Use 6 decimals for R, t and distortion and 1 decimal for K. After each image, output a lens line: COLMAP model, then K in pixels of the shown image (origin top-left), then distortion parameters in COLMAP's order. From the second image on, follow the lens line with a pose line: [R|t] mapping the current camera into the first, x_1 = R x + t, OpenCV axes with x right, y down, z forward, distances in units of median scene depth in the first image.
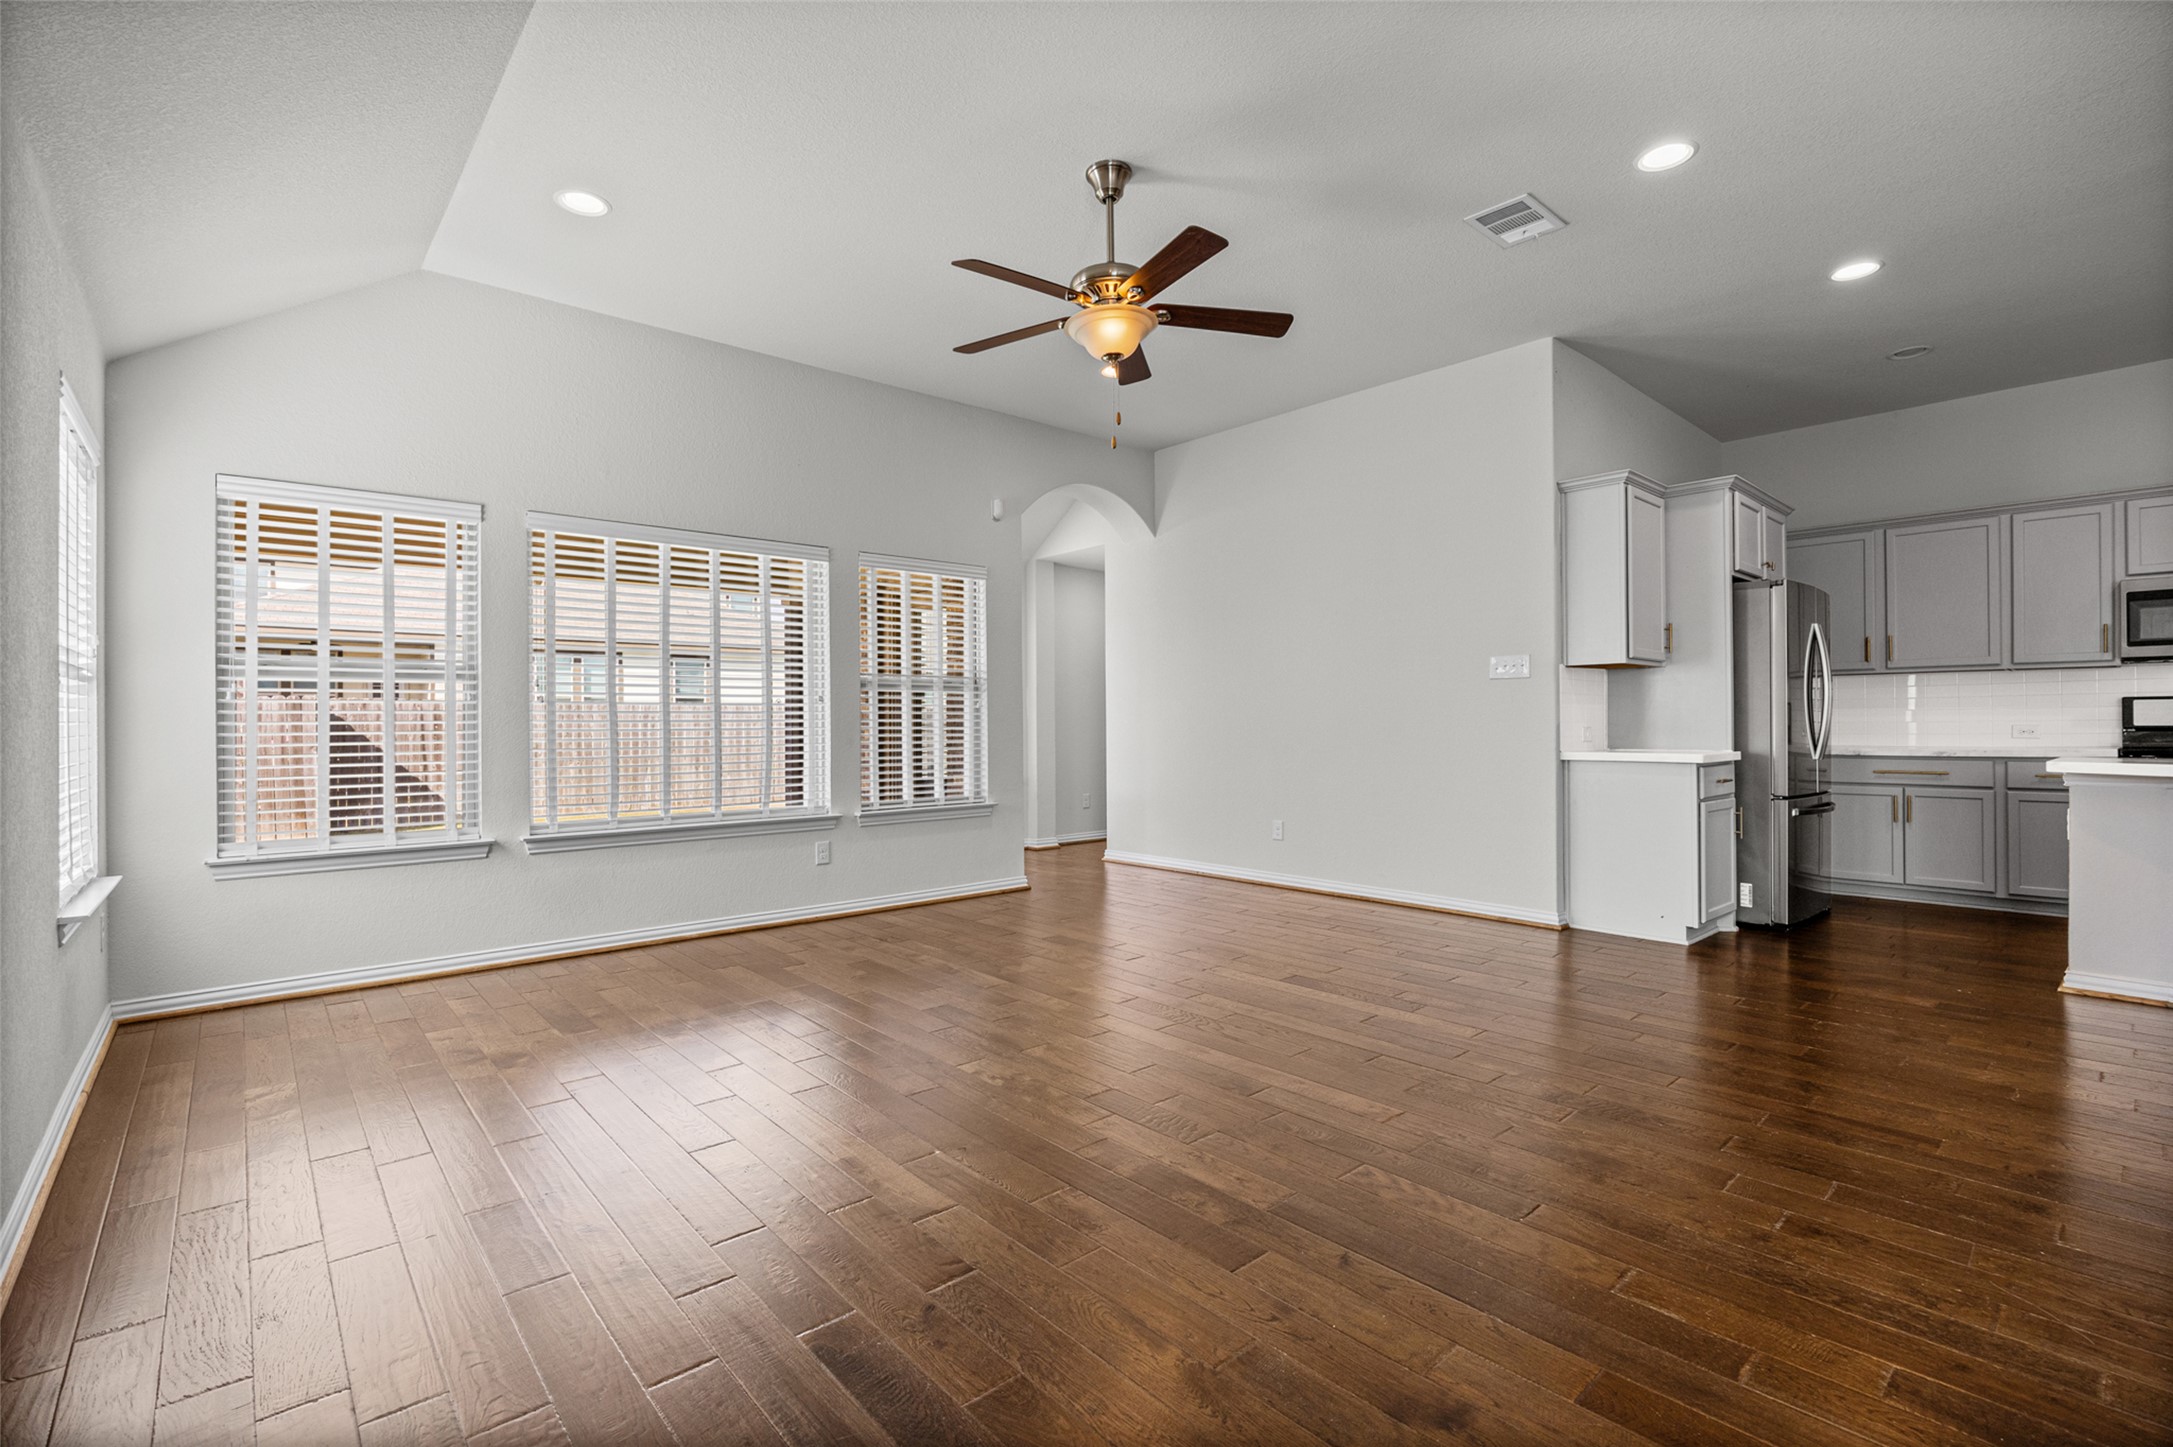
lens RADIAL K [[961.6, 0, 1106.5], [0, 961.6, 718.1], [0, 0, 1]] dist [-0.010244, 0.000632]
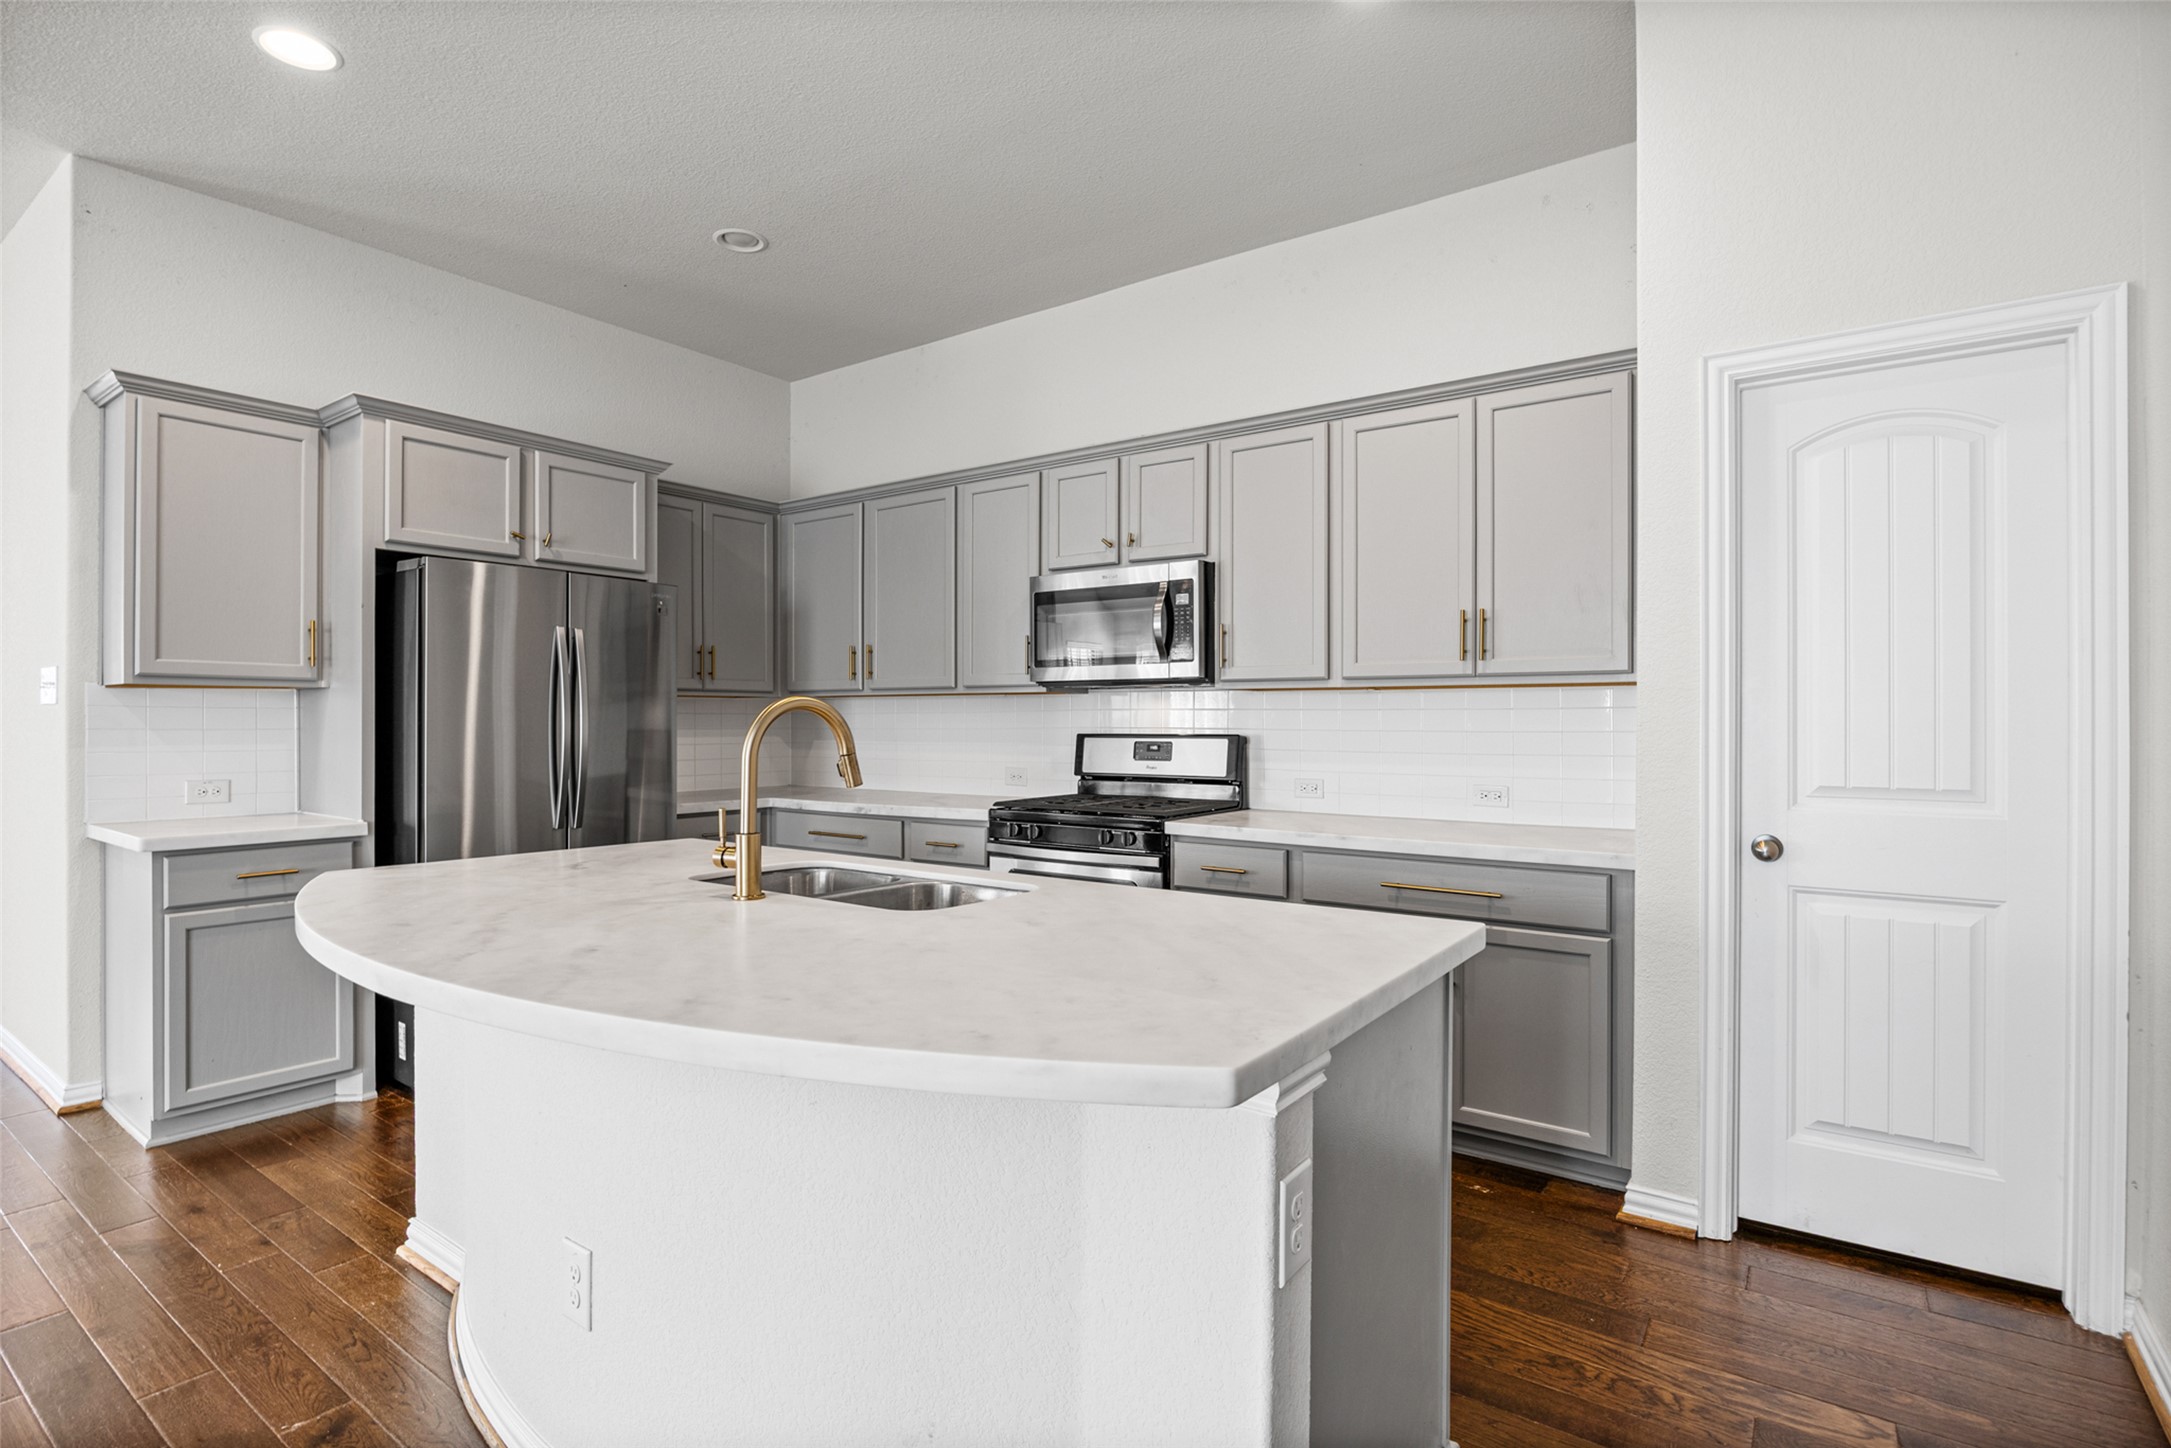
lens RADIAL K [[1062.2, 0, 1048.0], [0, 1062.2, 697.1], [0, 0, 1]] dist [-0.002455, 0.000095]
pose [[0.980161, 0.008469, 0.198023, 0.904007], [-0.005208, 0.999842, -0.016979, -0.037542], [-0.198136, 0.015611, 0.980050, 0.194294]]
